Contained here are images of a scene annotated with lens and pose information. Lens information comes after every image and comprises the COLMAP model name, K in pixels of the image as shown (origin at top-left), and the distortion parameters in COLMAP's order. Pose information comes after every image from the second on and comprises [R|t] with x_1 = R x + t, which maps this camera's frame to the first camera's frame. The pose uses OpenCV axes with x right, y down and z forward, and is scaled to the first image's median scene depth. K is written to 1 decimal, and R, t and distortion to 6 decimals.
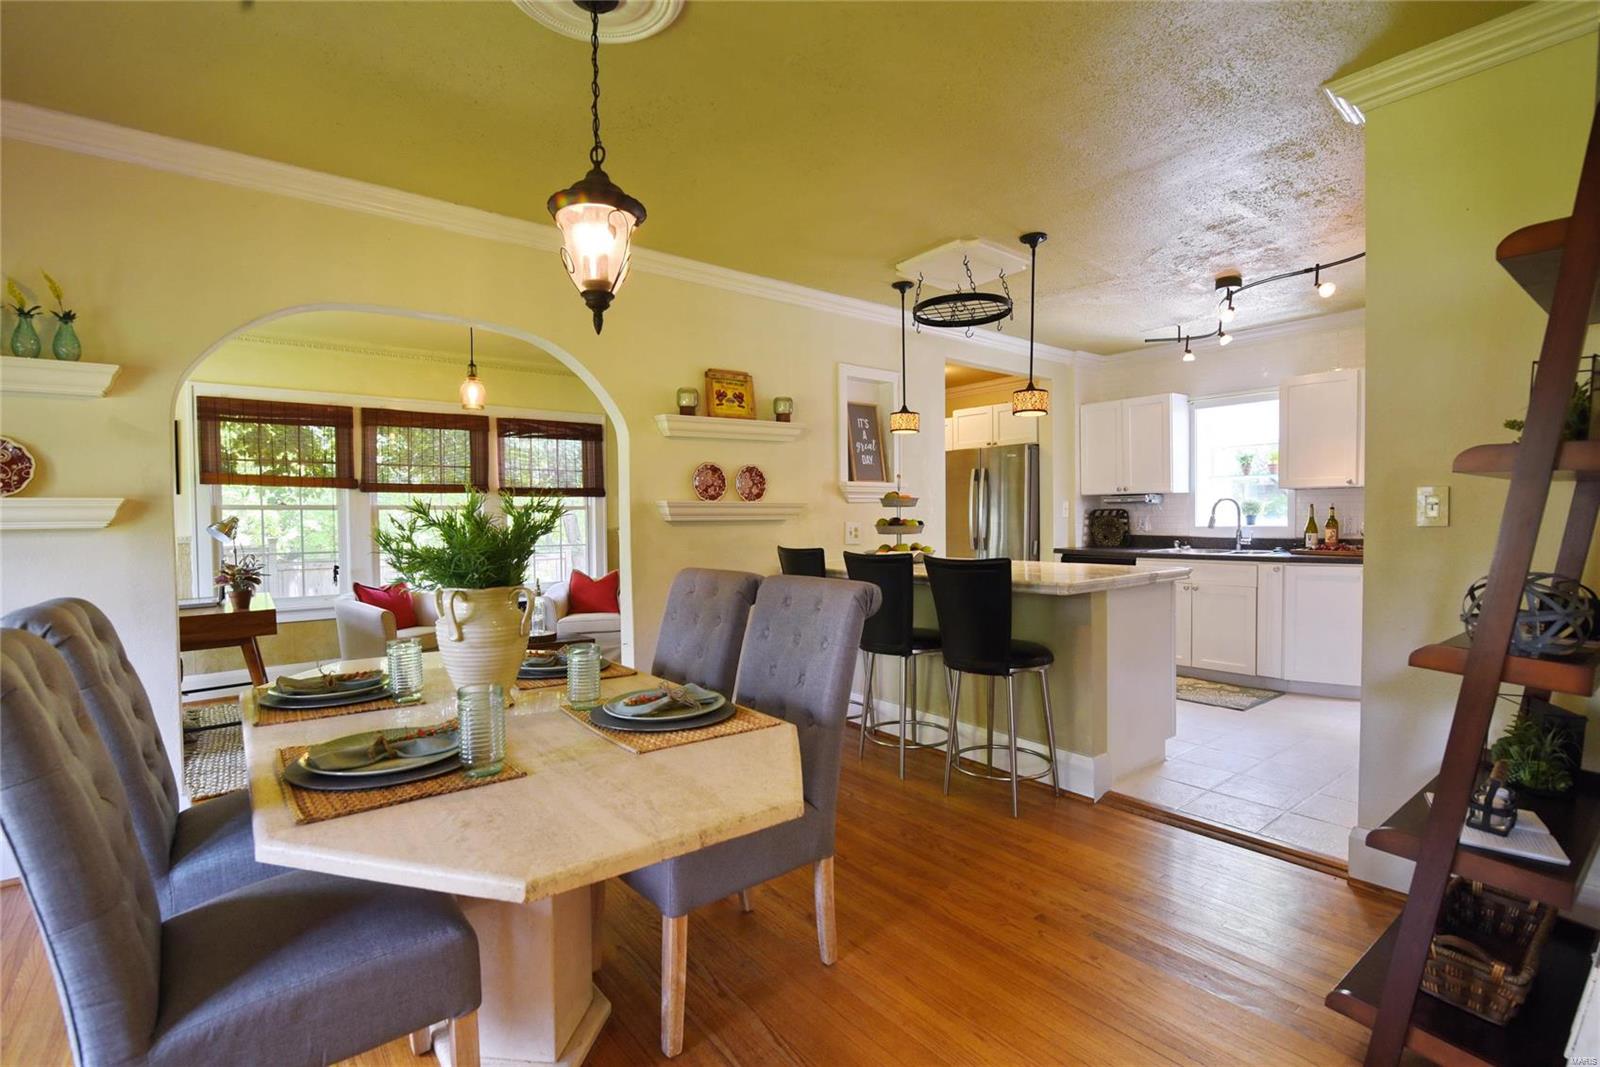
lens RADIAL K [[736.8, 0, 799.5], [0, 736.8, 538.8], [0, 0, 1]] dist [-0.017946, -0.000466]
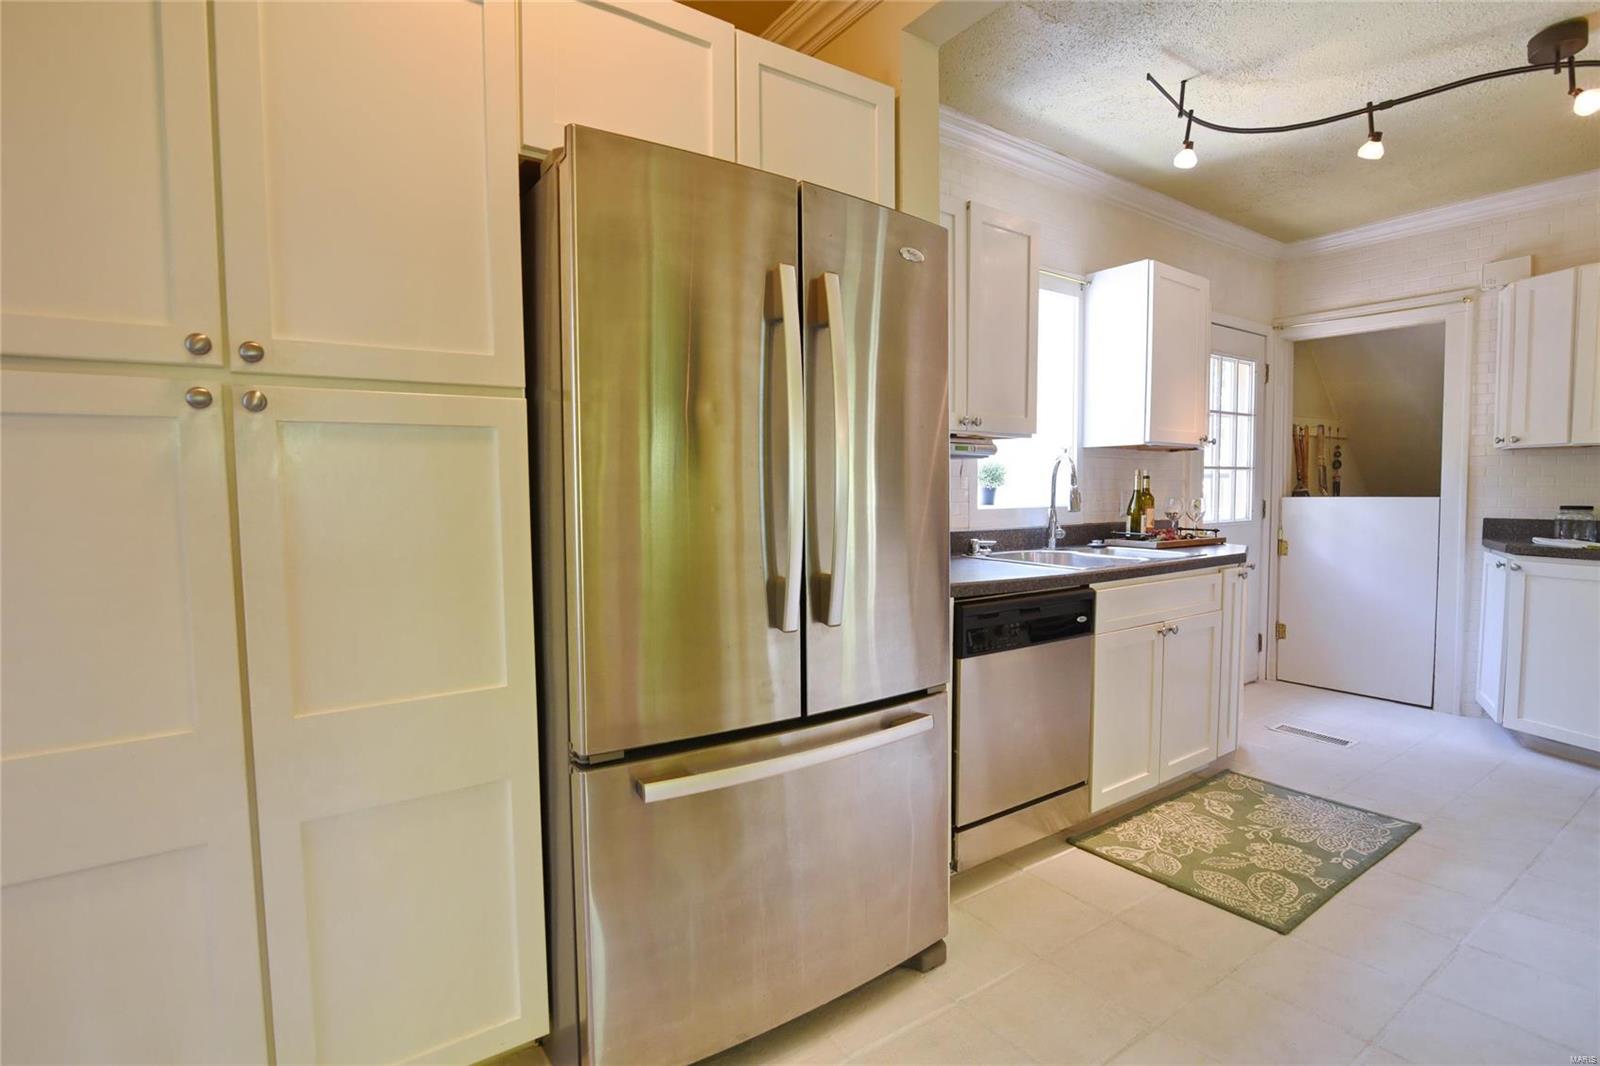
lens RADIAL K [[769.8, 0, 801.9], [0, 769.8, 538.5], [0, 0, 1]] dist [-0.017050, 0.000773]
pose [[0.040541, -0.053470, 0.997746, 0.005766], [0.034836, 0.998036, 0.052070, -0.034783], [-0.998570, 0.032646, 0.042324, 1.347571]]
